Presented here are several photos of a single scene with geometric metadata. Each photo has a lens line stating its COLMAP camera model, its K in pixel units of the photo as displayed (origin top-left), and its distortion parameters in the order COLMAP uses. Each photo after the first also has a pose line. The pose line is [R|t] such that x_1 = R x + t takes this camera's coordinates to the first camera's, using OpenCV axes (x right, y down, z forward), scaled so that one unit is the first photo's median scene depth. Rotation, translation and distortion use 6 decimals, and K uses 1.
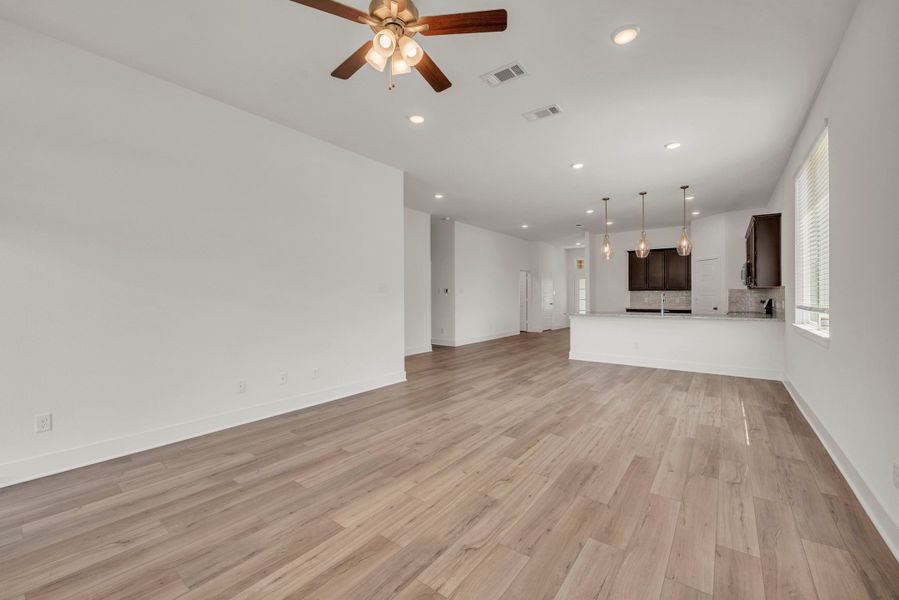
lens RADIAL K [[346.1, 0, 474.6], [0, 346.1, 300.7], [0, 0, 1]] dist [0.000987, -0.000024]
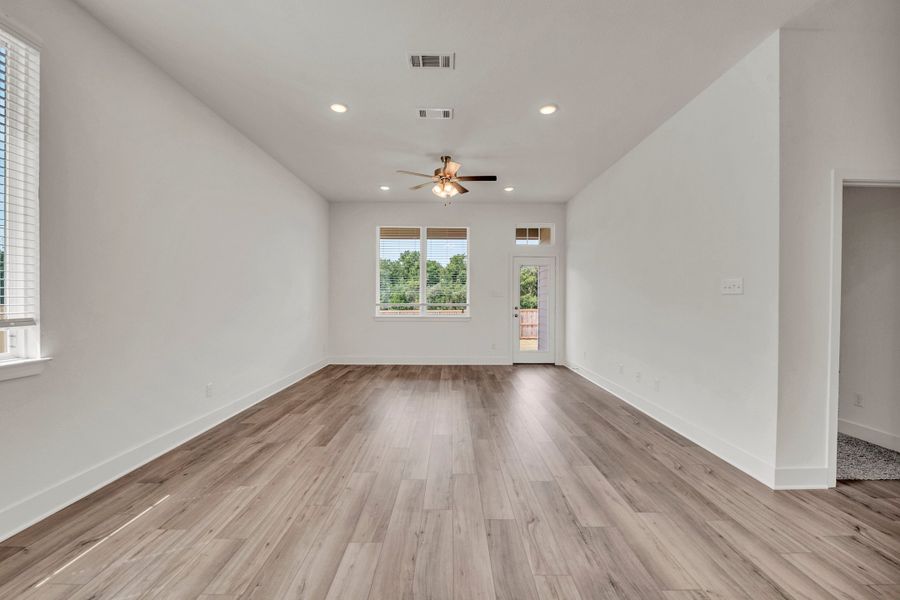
lens RADIAL K [[363.6, 0, 454.8], [0, 363.6, 303.6], [0, 0, 1]] dist [-0.008030, -0.000339]
pose [[-0.811940, 0.002491, -0.583735, 0.550814], [-0.014065, 0.999617, 0.023829, -0.025018], [0.583571, 0.027558, -0.811595, 1.483469]]
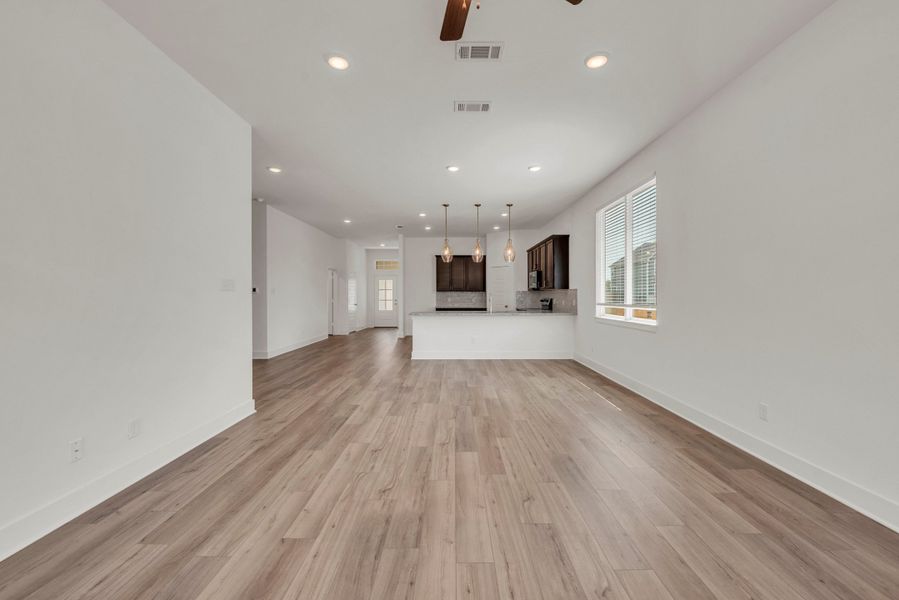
lens RADIAL K [[340.2, 0, 449.5], [0, 340.2, 300.0], [0, 0, 1]] dist [-0.001097, -0.000142]
pose [[0.826067, -0.007049, 0.563528, -0.342263], [0.008873, 0.999961, -0.000498, -0.003383], [-0.563502, 0.005411, 0.826097, 0.223182]]
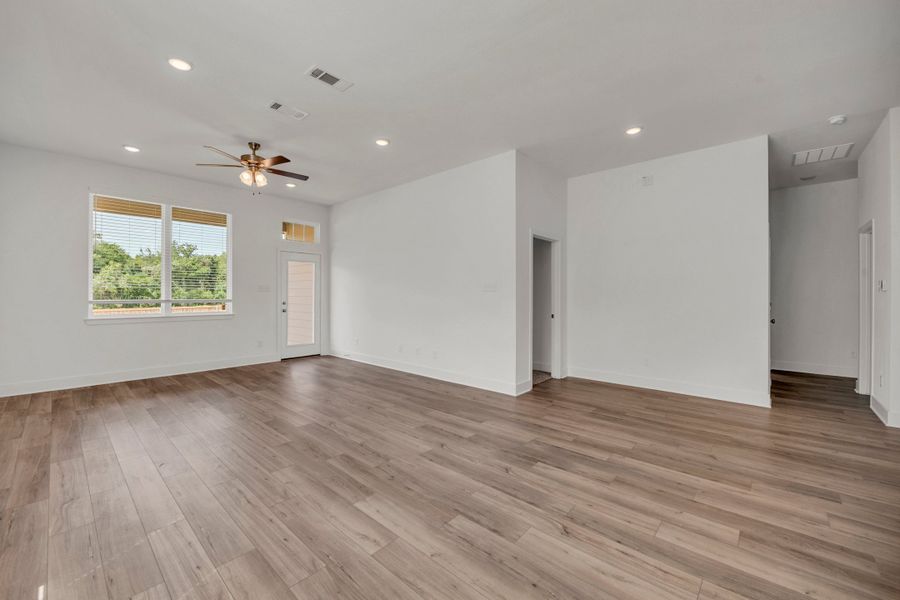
lens RADIAL K [[364.1, 0, 451.8], [0, 364.1, 295.4], [0, 0, 1]] dist [-0.011450, -0.000235]
pose [[-0.109073, 0.000074, -0.994034, 0.923913], [-0.017216, 0.999850, 0.001964, -0.019809], [0.993885, 0.017328, -0.109055, 1.225875]]
